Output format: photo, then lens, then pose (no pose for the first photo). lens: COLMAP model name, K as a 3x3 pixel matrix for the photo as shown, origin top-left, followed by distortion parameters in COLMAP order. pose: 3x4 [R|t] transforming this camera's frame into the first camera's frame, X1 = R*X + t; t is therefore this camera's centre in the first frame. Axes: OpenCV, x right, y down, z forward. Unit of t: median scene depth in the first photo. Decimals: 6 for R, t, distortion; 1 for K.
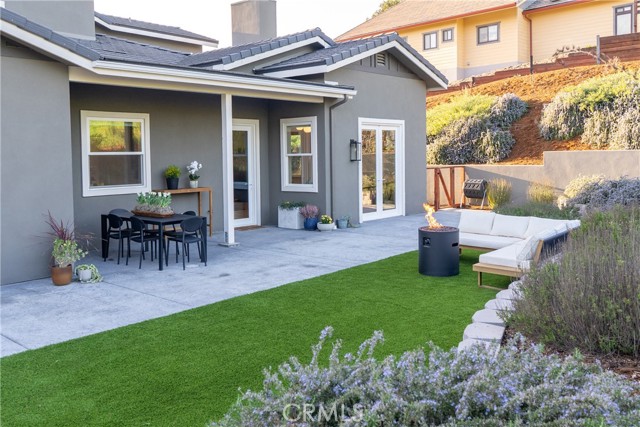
lens RADIAL K [[572.1, 0, 308.9], [0, 572.1, 177.4], [0, 0, 1]] dist [0.005747, 0.012235]
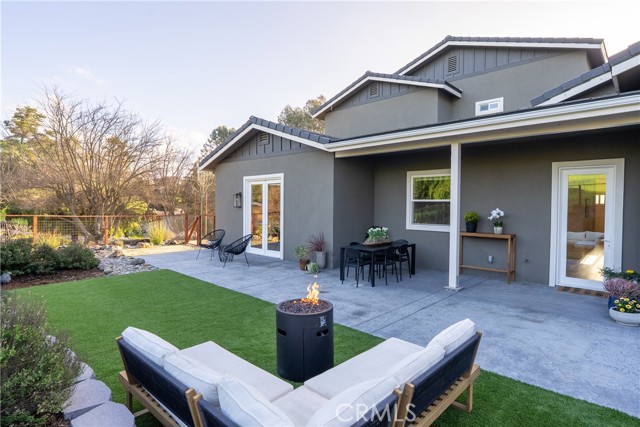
lens RADIAL K [[341.7, 0, 325.2], [0, 341.7, 212.2], [0, 0, 1]] dist [-0.005028, 0.001685]
pose [[-0.020089, 0.036404, -0.999135, 0.440896], [-0.049647, 0.998068, 0.037363, -0.029784], [0.998565, 0.050355, -0.018243, 0.708100]]
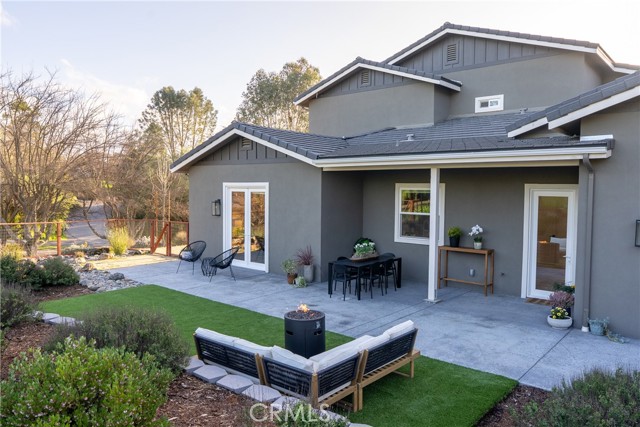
lens RADIAL K [[464.5, 0, 329.3], [0, 464.5, 212.0], [0, 0, 1]] dist [0.000358, 0.001418]
pose [[0.032071, 0.065118, -0.997362, 0.698071], [-0.052509, 0.996607, 0.063381, -0.096852], [0.998105, 0.050338, 0.035382, 0.693008]]
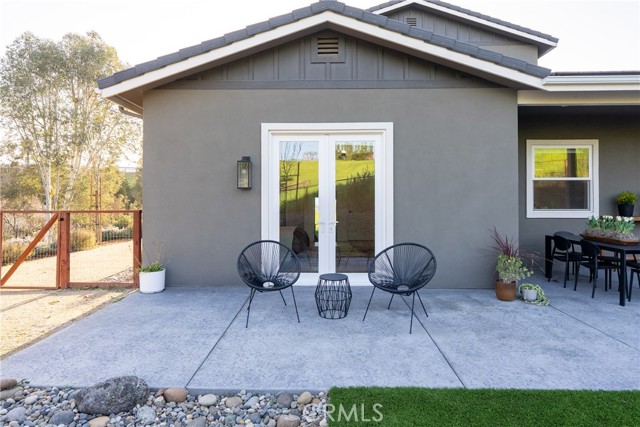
lens RADIAL K [[368.5, 0, 322.4], [0, 368.5, 195.1], [0, 0, 1]] dist [-0.000183, -0.000376]
pose [[0.644369, 0.008848, -0.764664, -0.093102], [-0.040064, 0.998950, -0.022202, 0.019178], [0.763665, 0.044942, 0.644047, 0.212038]]
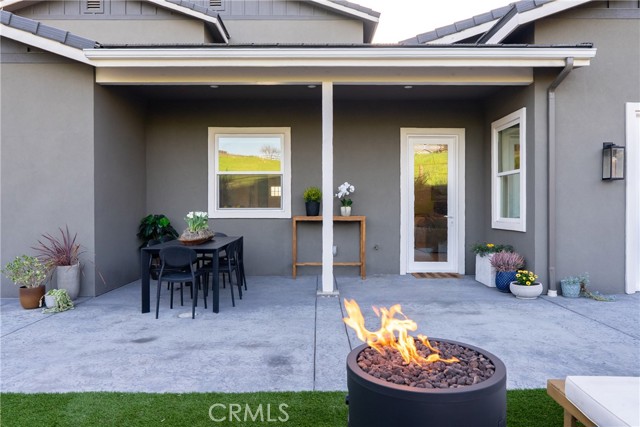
lens RADIAL K [[437.2, 0, 318.3], [0, 437.2, 210.8], [0, 0, 1]] dist [-0.000283, 0.000279]
pose [[0.669851, 0.021635, -0.742181, 0.233753], [-0.038873, 0.999226, -0.005957, 0.016454], [0.741478, 0.032842, 0.670173, 0.572646]]
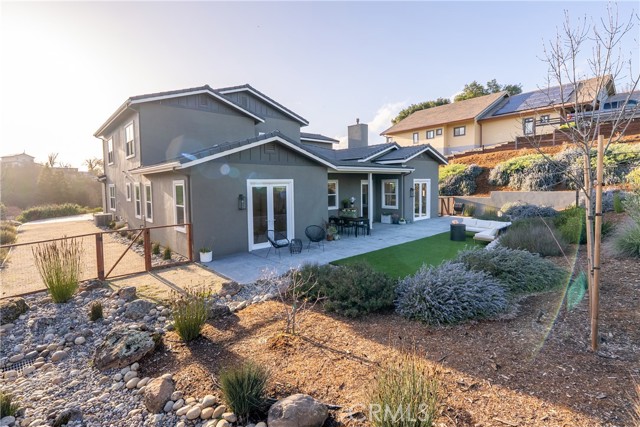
lens RADIAL K [[293.7, 0, 315.8], [0, 293.7, 200.9], [0, 0, 1]] dist [-0.001481, 0.002377]
pose [[0.992313, 0.006234, -0.123593, -0.204904], [-0.004062, 0.999833, 0.017814, -0.035515], [0.123683, -0.017175, 0.992173, -0.373875]]
